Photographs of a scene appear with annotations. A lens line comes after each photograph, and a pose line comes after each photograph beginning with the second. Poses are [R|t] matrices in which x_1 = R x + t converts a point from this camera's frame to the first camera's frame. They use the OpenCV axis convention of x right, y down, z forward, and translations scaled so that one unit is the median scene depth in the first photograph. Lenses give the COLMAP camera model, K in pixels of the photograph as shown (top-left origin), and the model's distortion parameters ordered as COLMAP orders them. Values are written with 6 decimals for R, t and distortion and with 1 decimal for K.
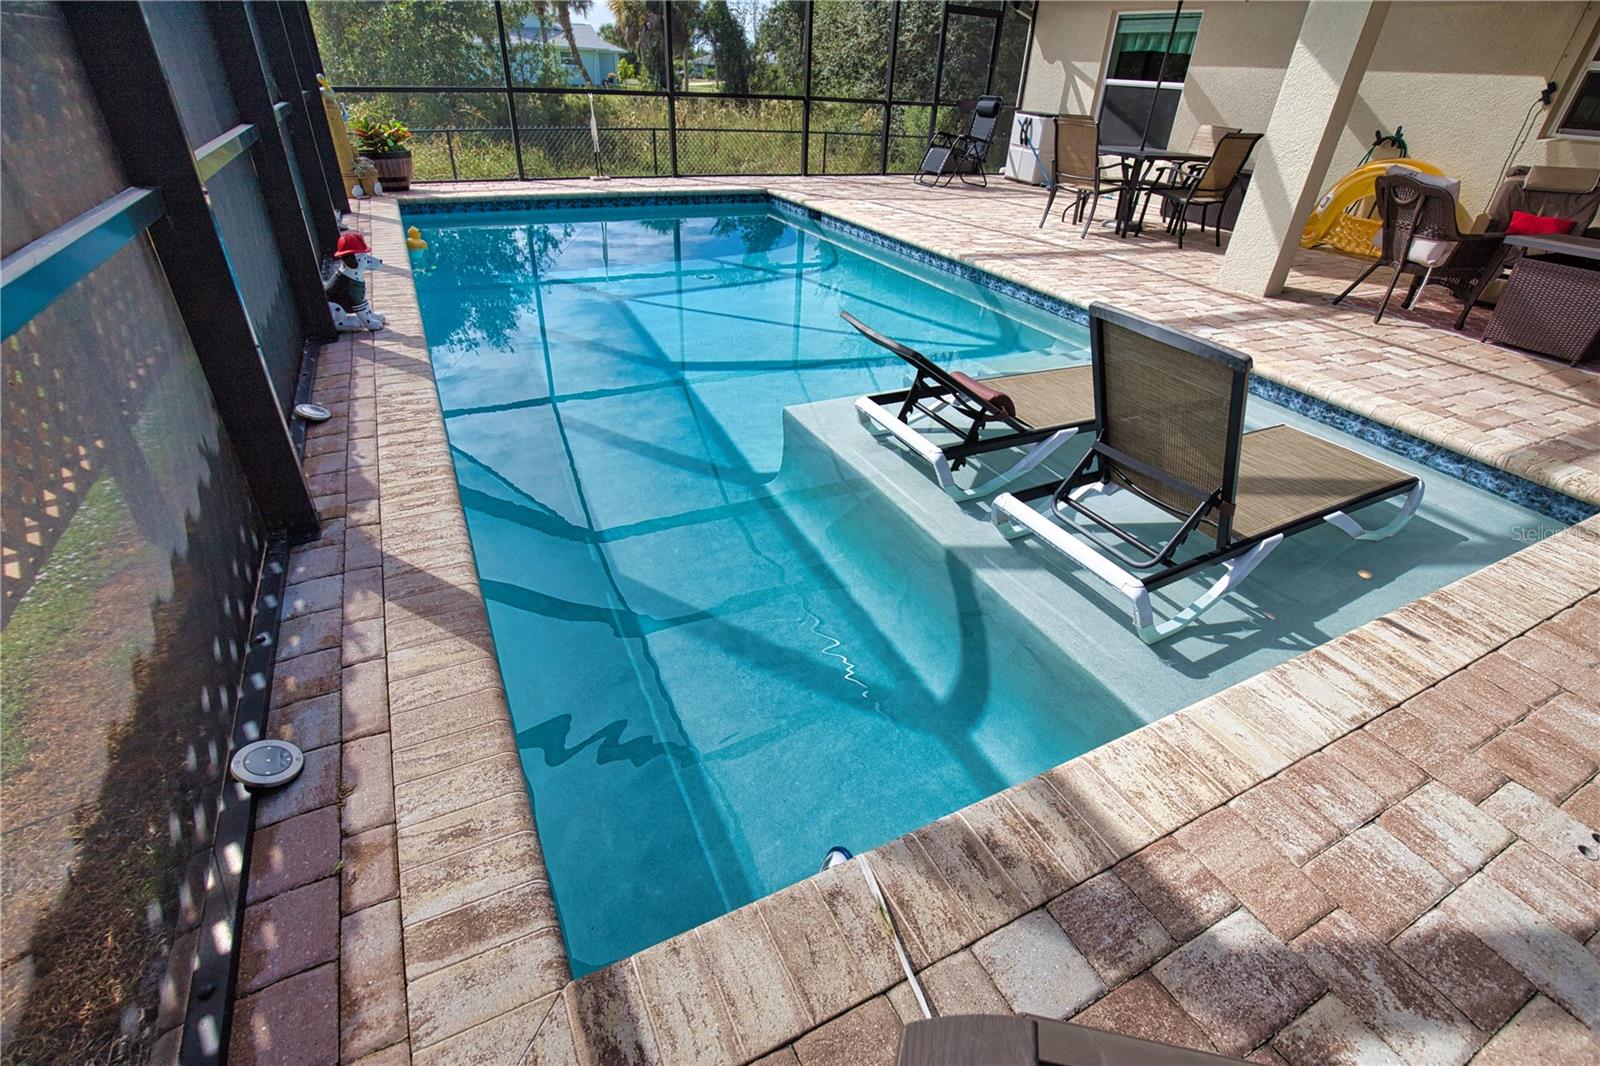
lens RADIAL K [[731.3, 0, 804.5], [0, 731.3, 536.1], [0, 0, 1]] dist [-0.038295, 0.008331]
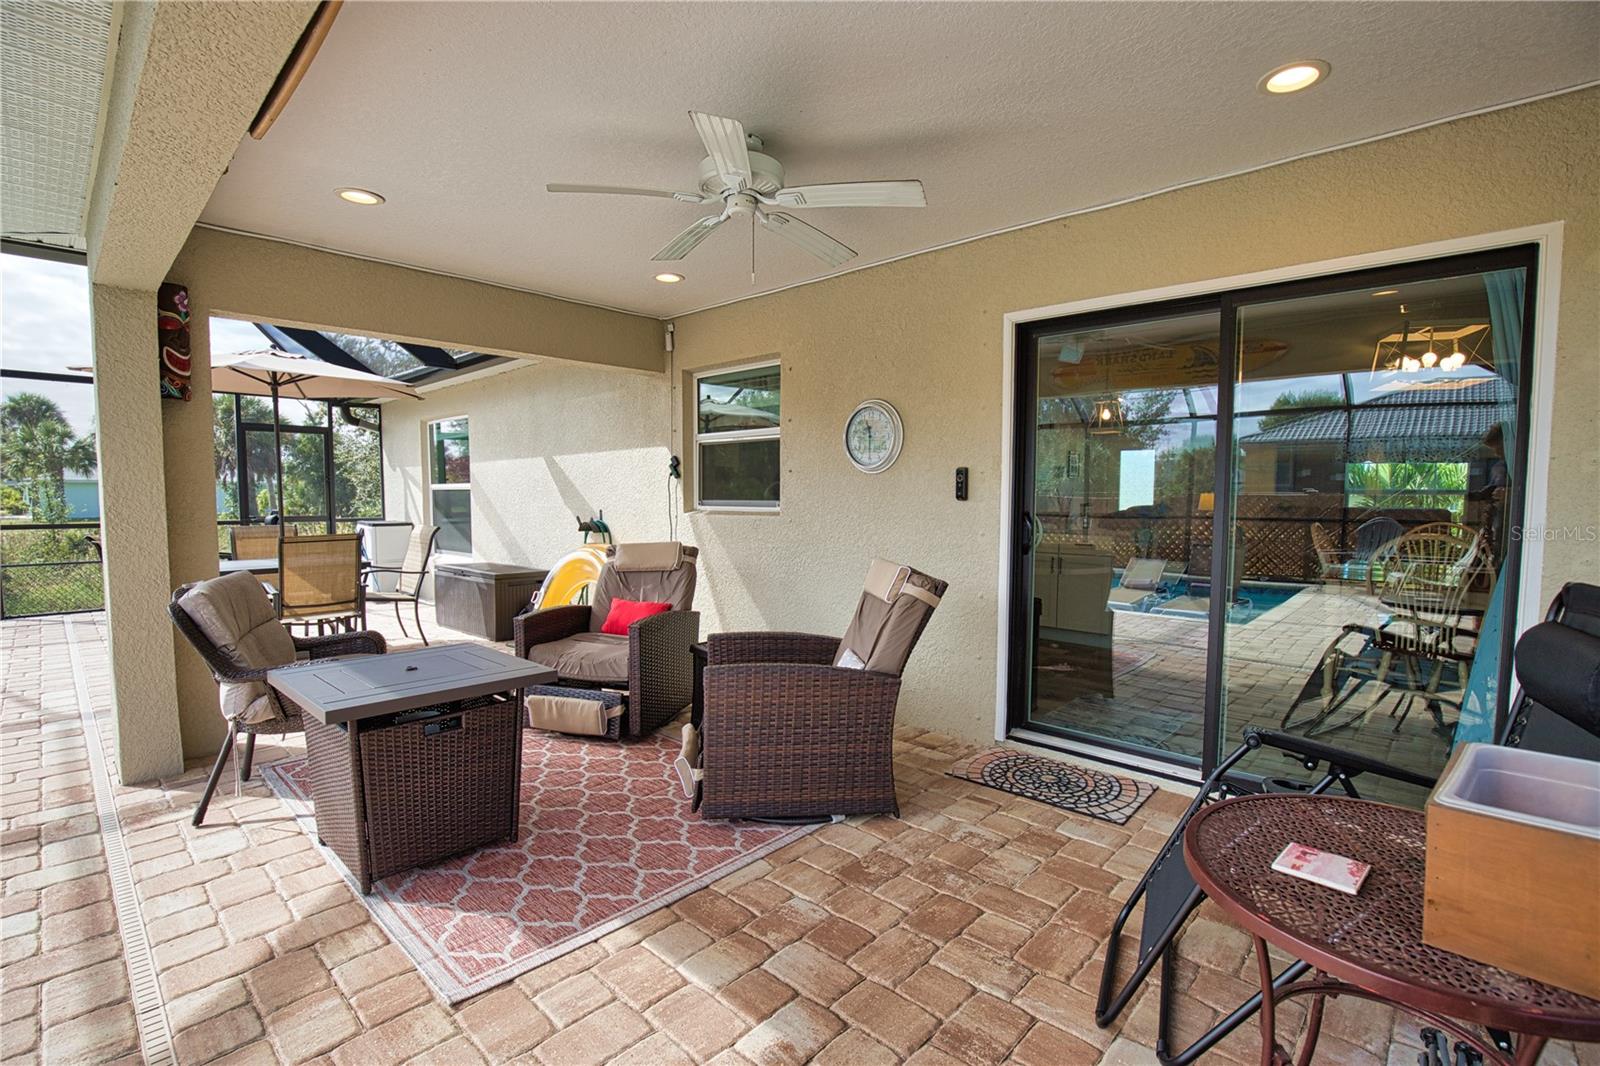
lens RADIAL K [[731.3, 0, 813.6], [0, 731.3, 536.8], [0, 0, 1]] dist [-0.038295, 0.008331]
pose [[0.934346, -0.068786, 0.349666, 0.925939], [0.228336, 0.868880, -0.439215, -0.122539], [-0.273606, 0.490221, 0.827541, 0.257468]]
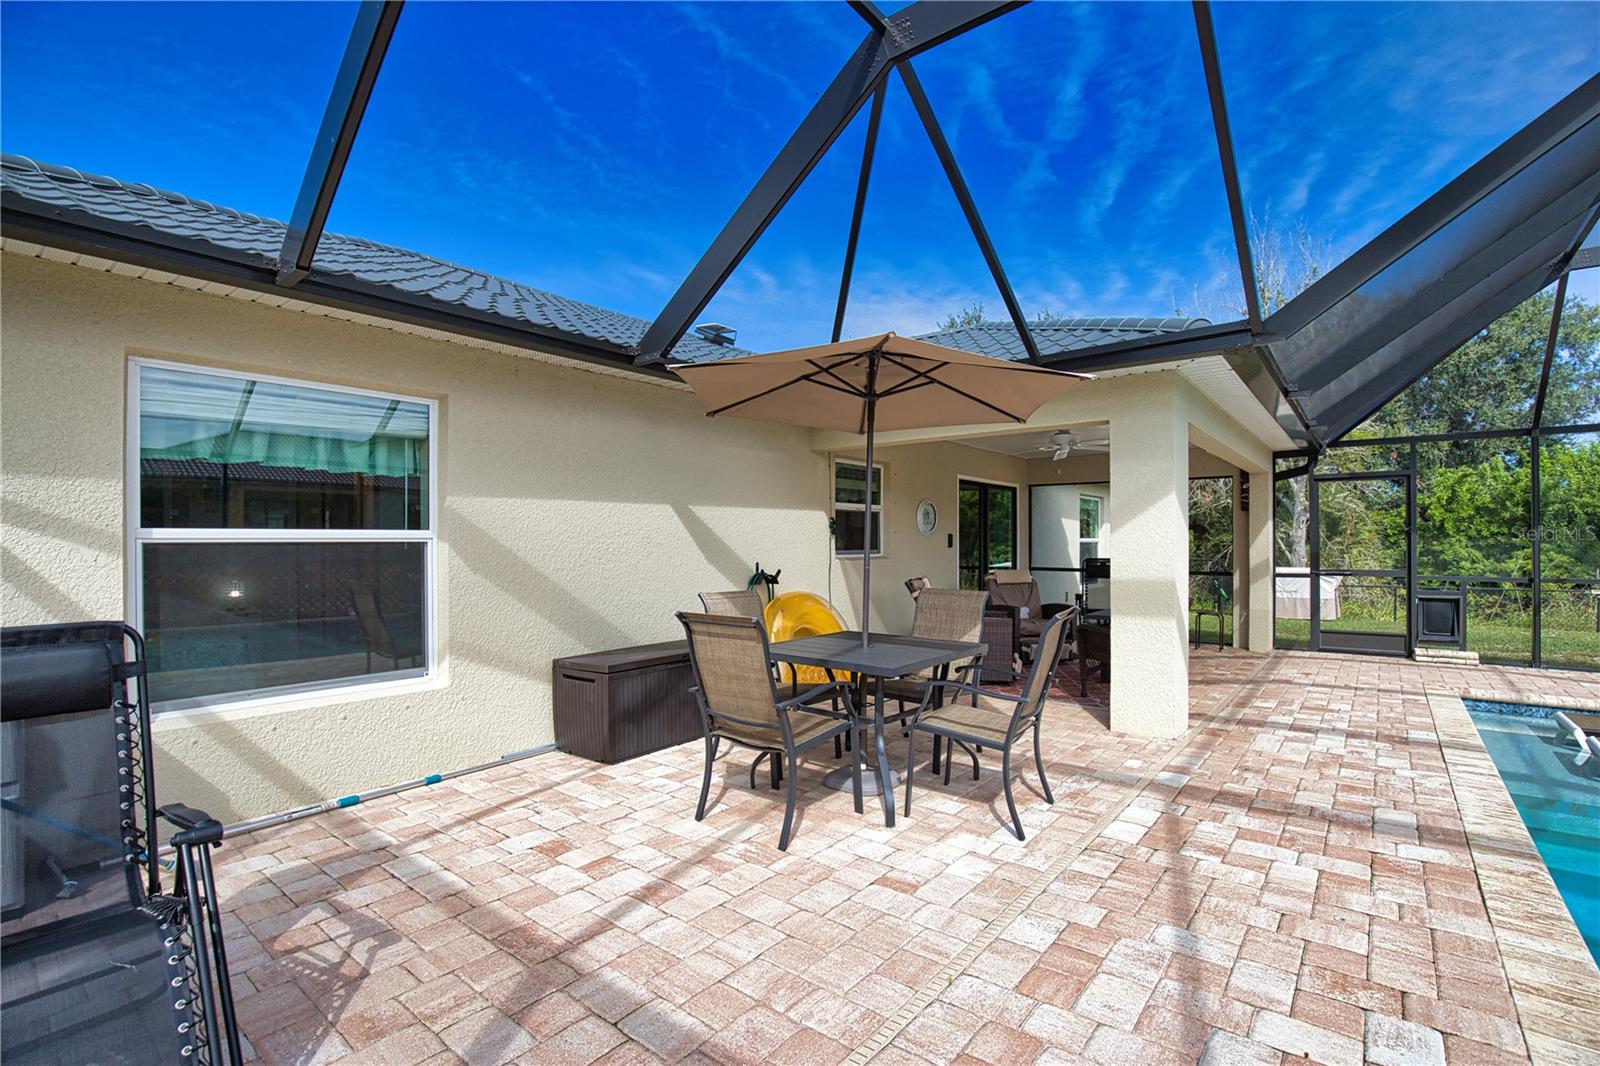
lens RADIAL K [[731.3, 0, 803.8], [0, 731.3, 541.2], [0, 0, 1]] dist [-0.038295, 0.008331]
pose [[-0.409170, -0.047513, 0.911220, -0.009255], [0.478092, 0.839424, 0.258450, -0.971108], [-0.777179, 0.541397, -0.320752, 1.481304]]
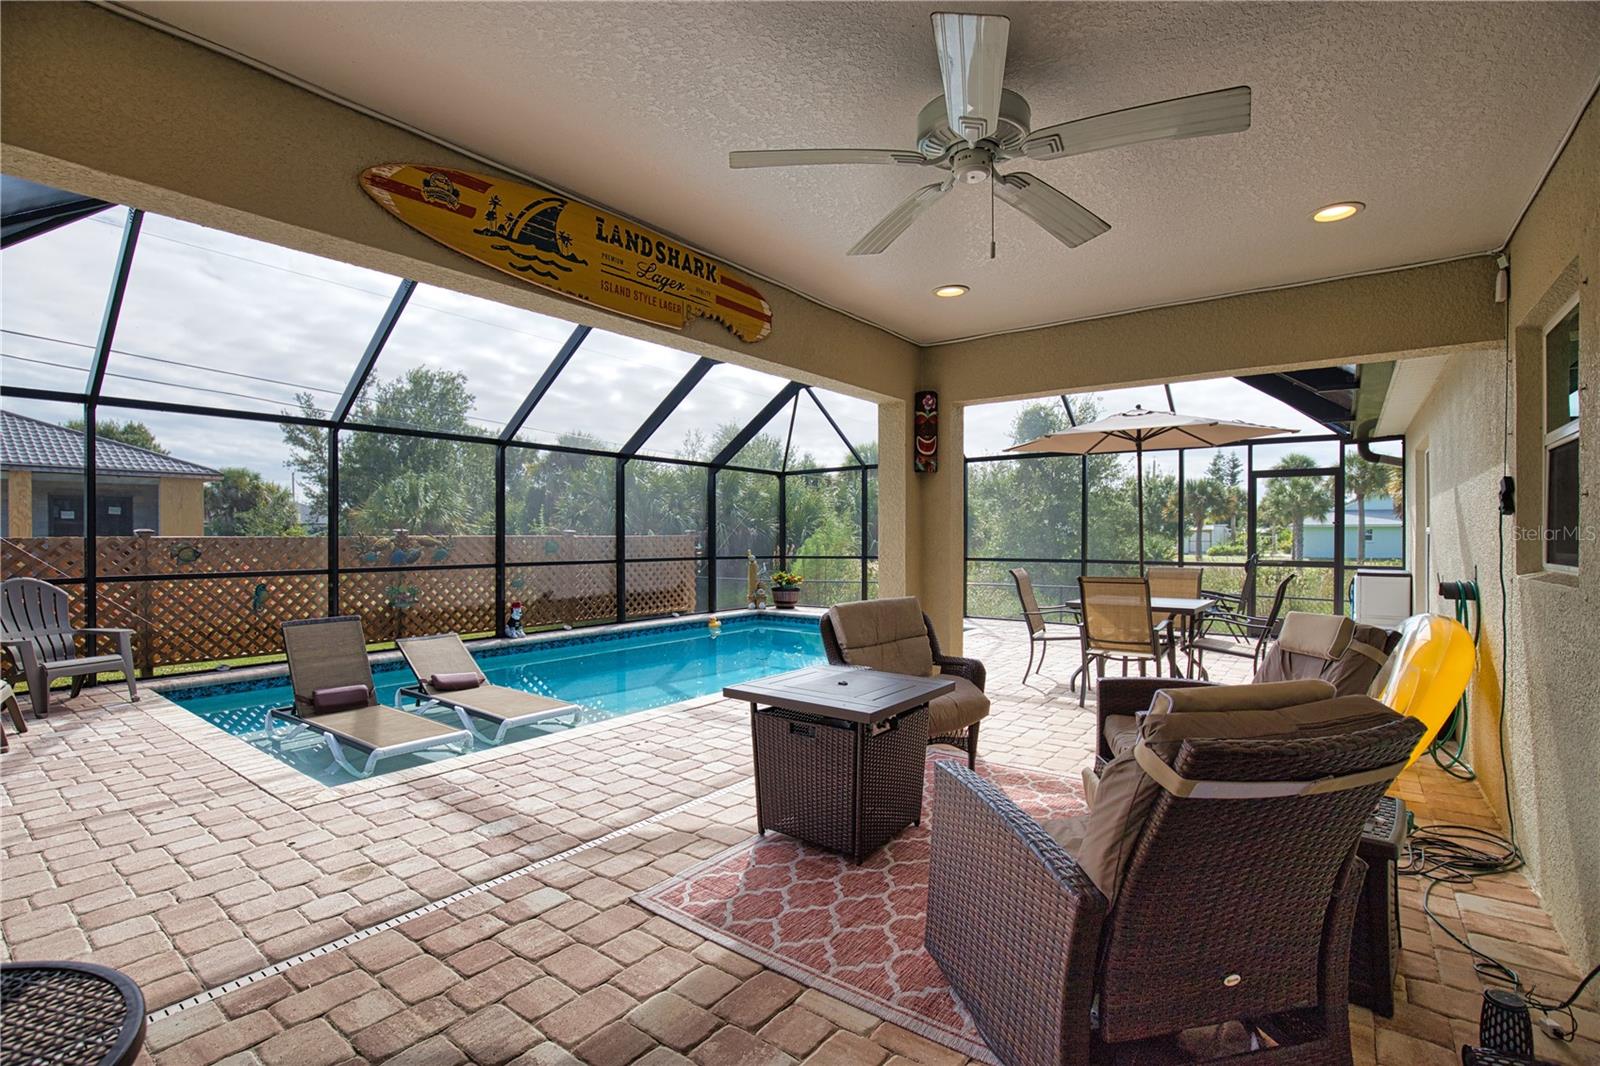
lens RADIAL K [[731.3, 0, 804.6], [0, 731.3, 543.3], [0, 0, 1]] dist [-0.038295, 0.008331]
pose [[0.439152, -0.038868, -0.897572, 1.334877], [-0.467583, 0.843202, -0.265287, -0.236392], [0.767145, 0.536190, 0.352120, 0.464951]]
